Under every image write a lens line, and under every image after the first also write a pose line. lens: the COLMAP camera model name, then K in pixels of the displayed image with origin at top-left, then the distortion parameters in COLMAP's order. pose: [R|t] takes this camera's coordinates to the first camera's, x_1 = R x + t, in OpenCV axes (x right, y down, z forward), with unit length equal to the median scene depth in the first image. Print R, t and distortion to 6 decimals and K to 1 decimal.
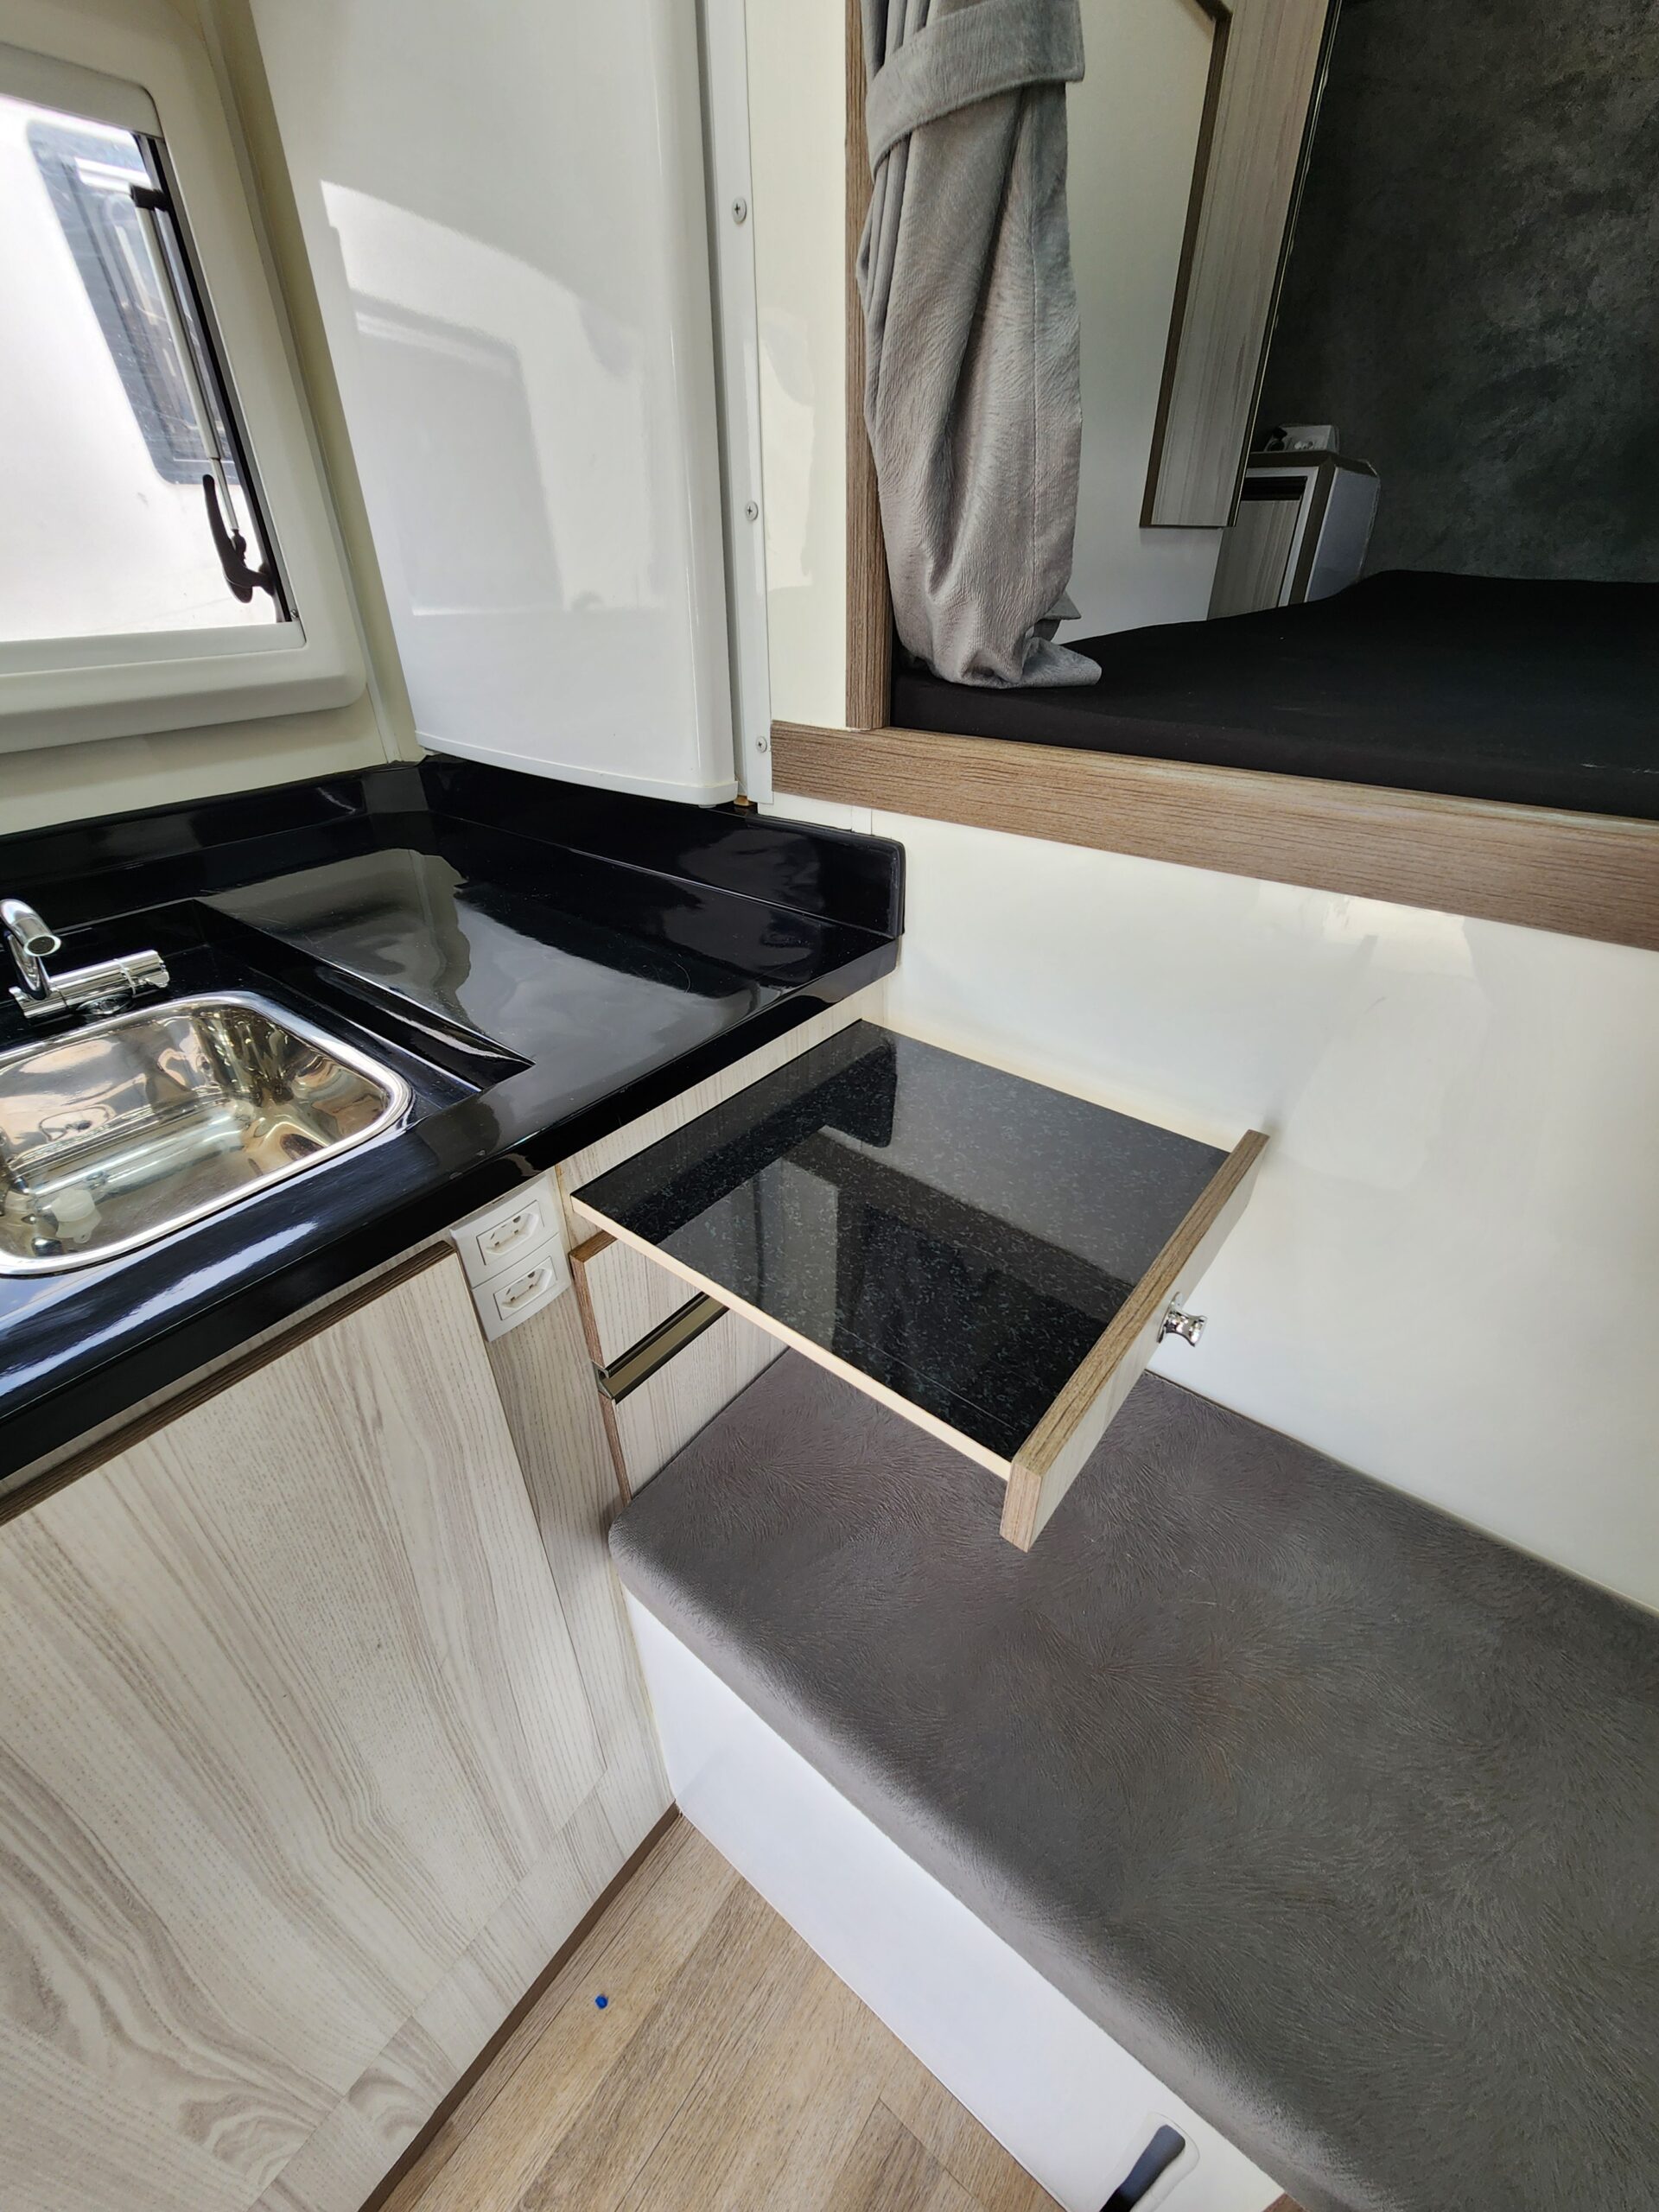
lens RADIAL K [[901.4, 0, 834.5], [0, 901.4, 1102.4], [0, 0, 1]] dist [0.002700, -0.003278]
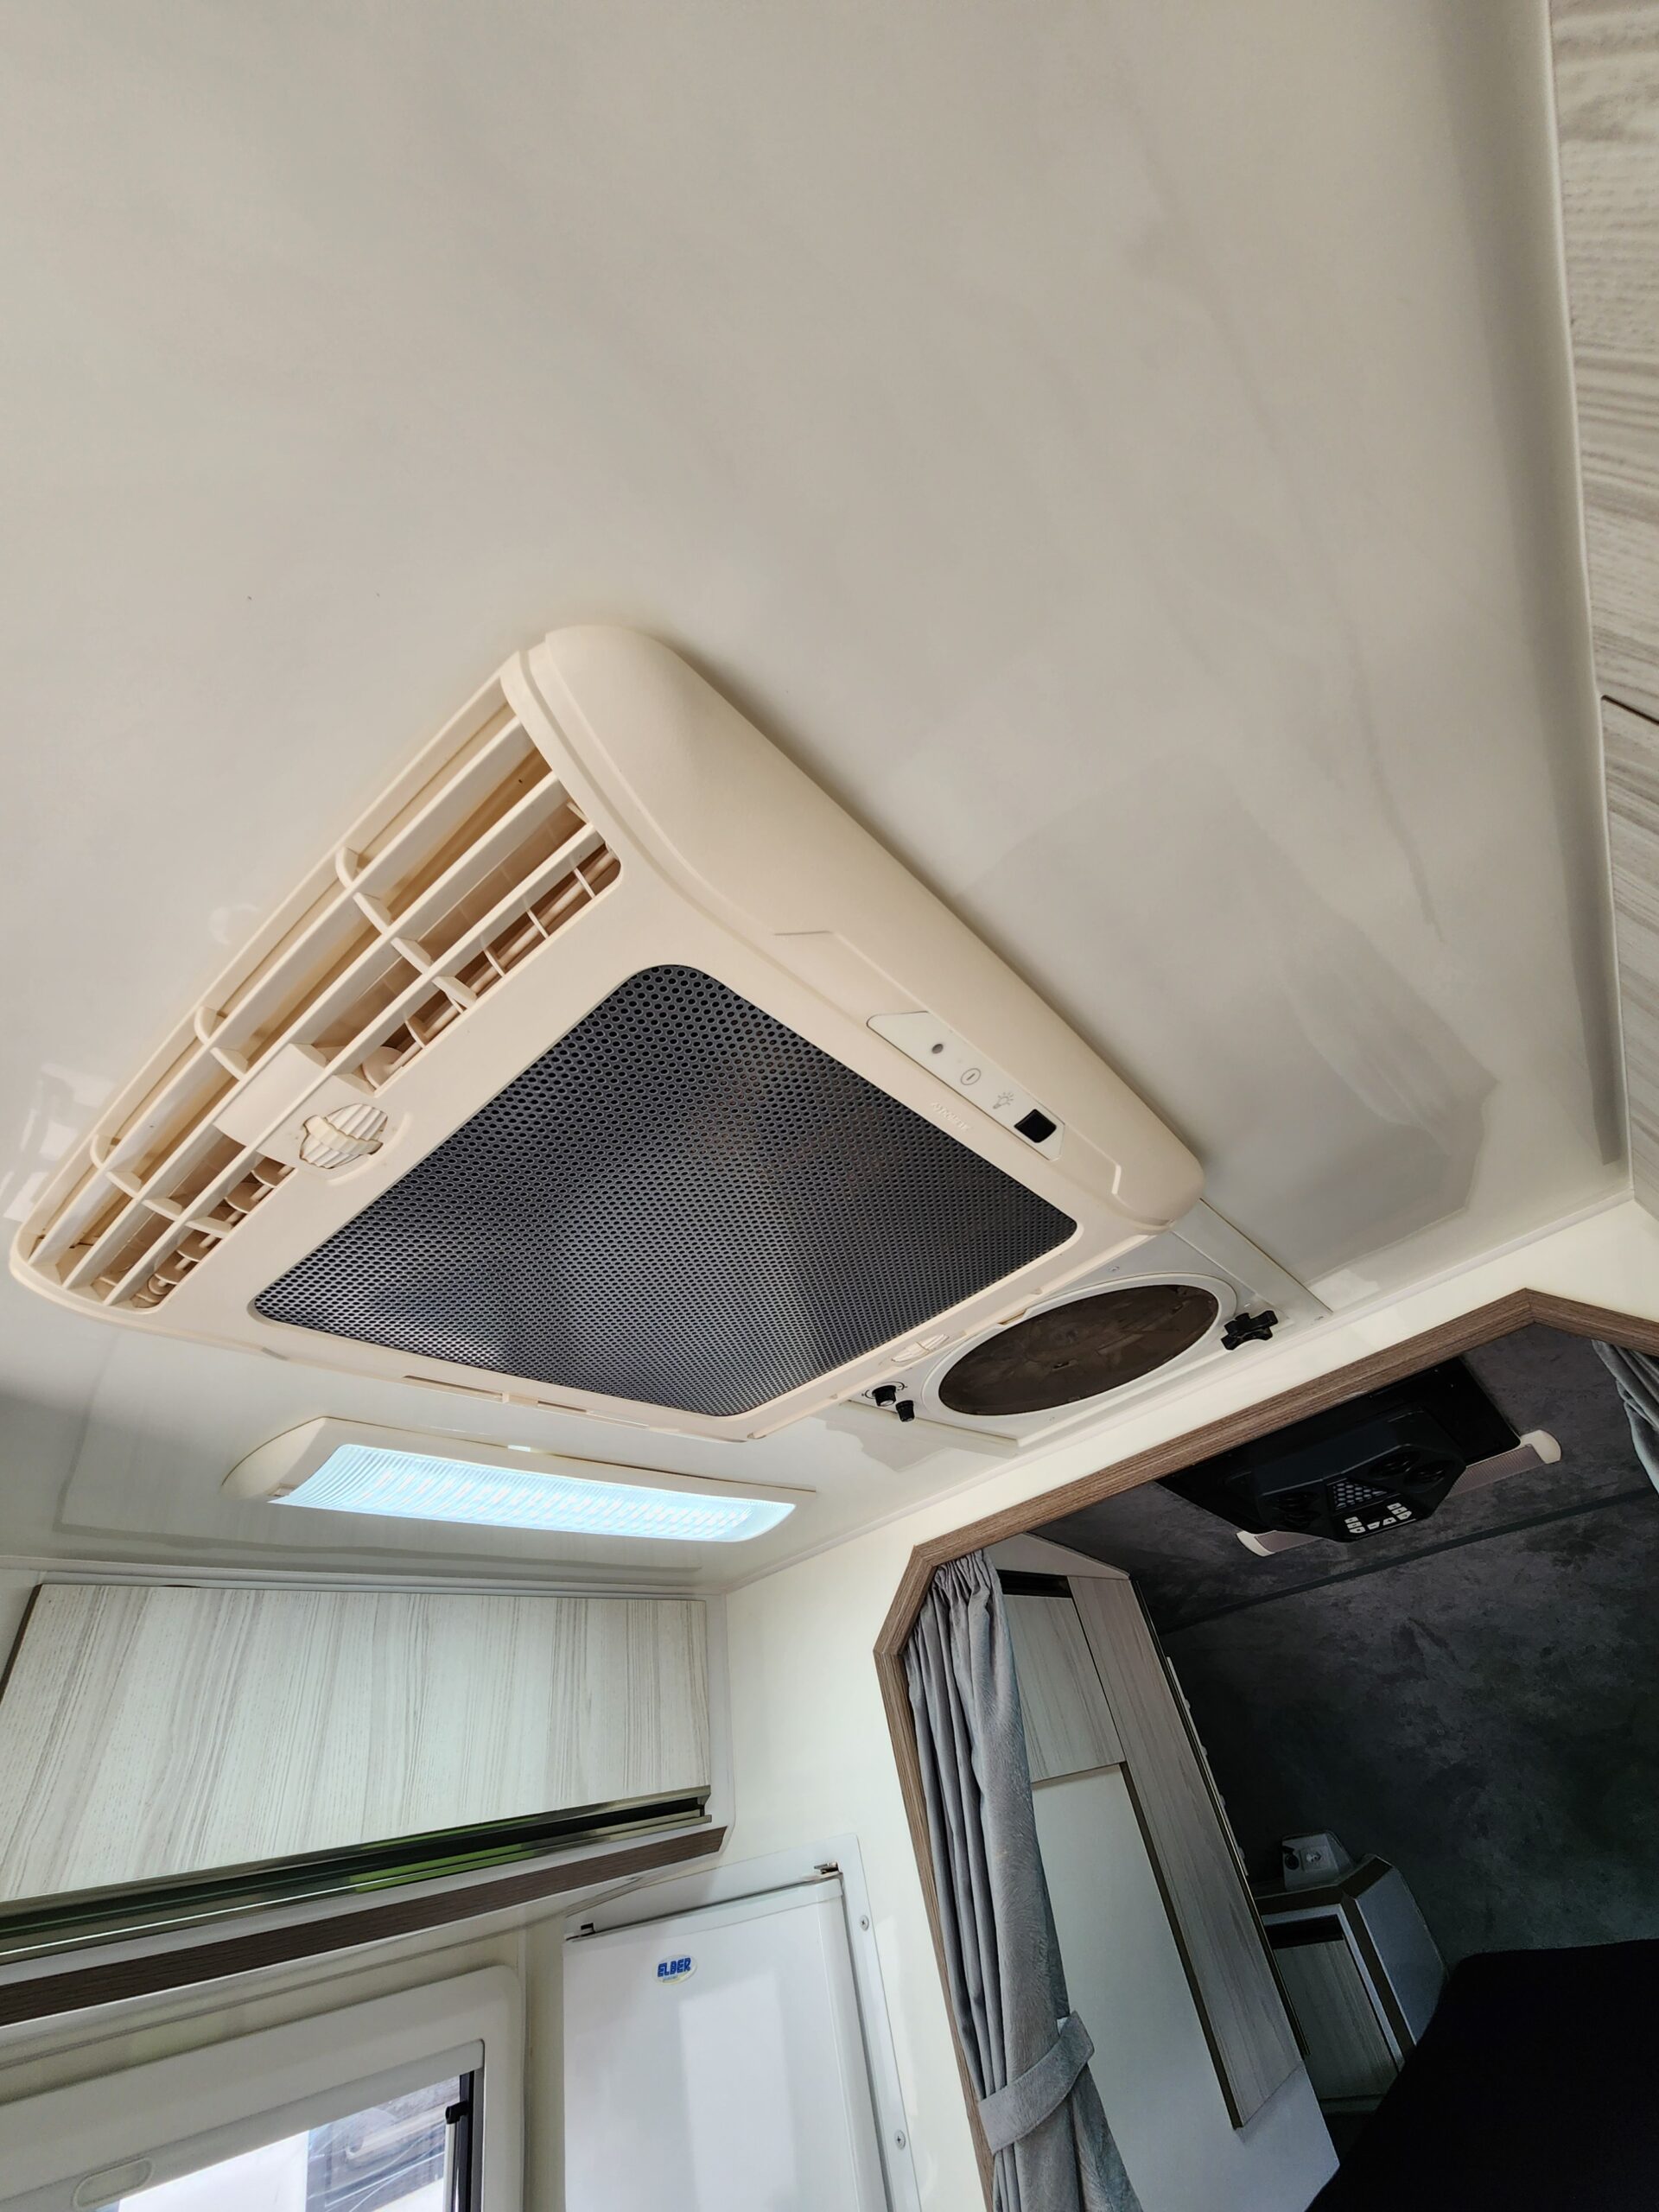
lens RADIAL K [[910.8, 0, 833.5], [0, 910.8, 1102.1], [0, 0, 1]] dist [-0.003127, -0.000388]
pose [[0.980791, -0.173320, 0.089490, -0.035174], [0.141682, 0.317672, -0.937556, -0.089666], [0.134069, 0.932226, 0.336126, -0.843542]]
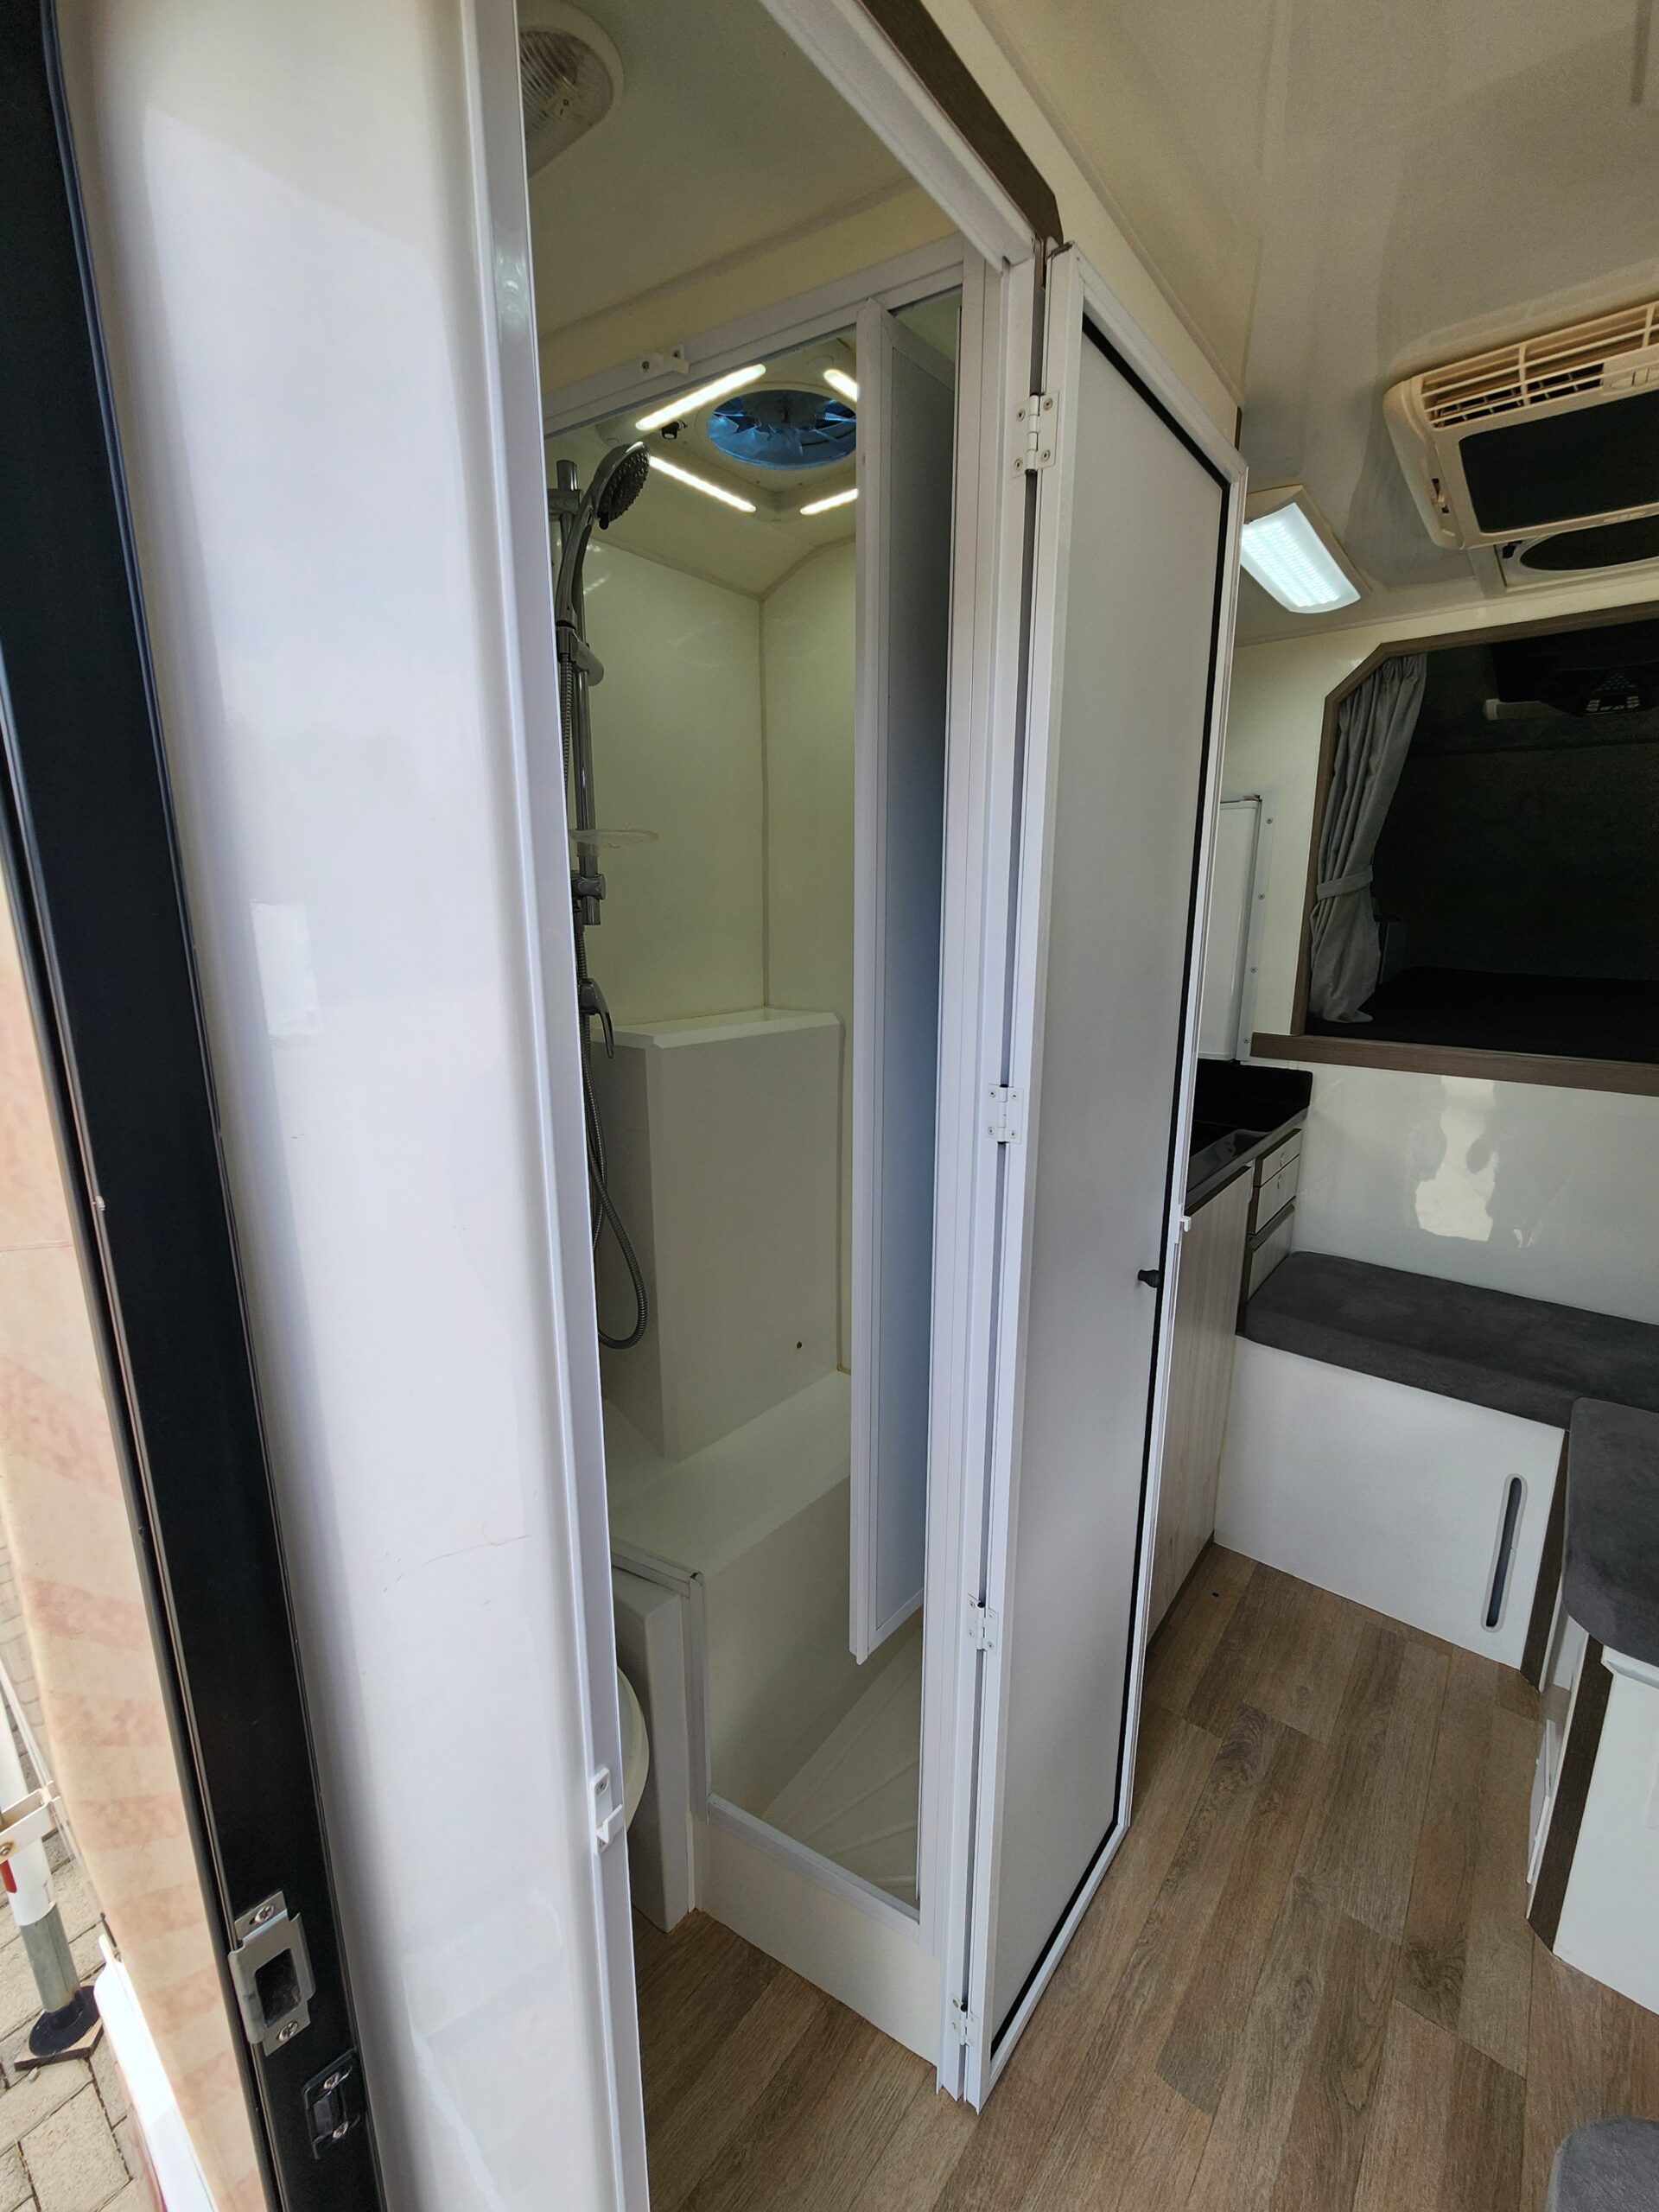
lens RADIAL K [[901.7, 0, 839.6], [0, 901.7, 1103.0], [0, 0, 1]] dist [-0.000858, -0.001475]
pose [[0.999700, 0.014823, -0.019511, -1.193439], [-0.020506, 0.941999, -0.334988, 0.692906], [0.013414, 0.335288, 0.942020, -1.467672]]
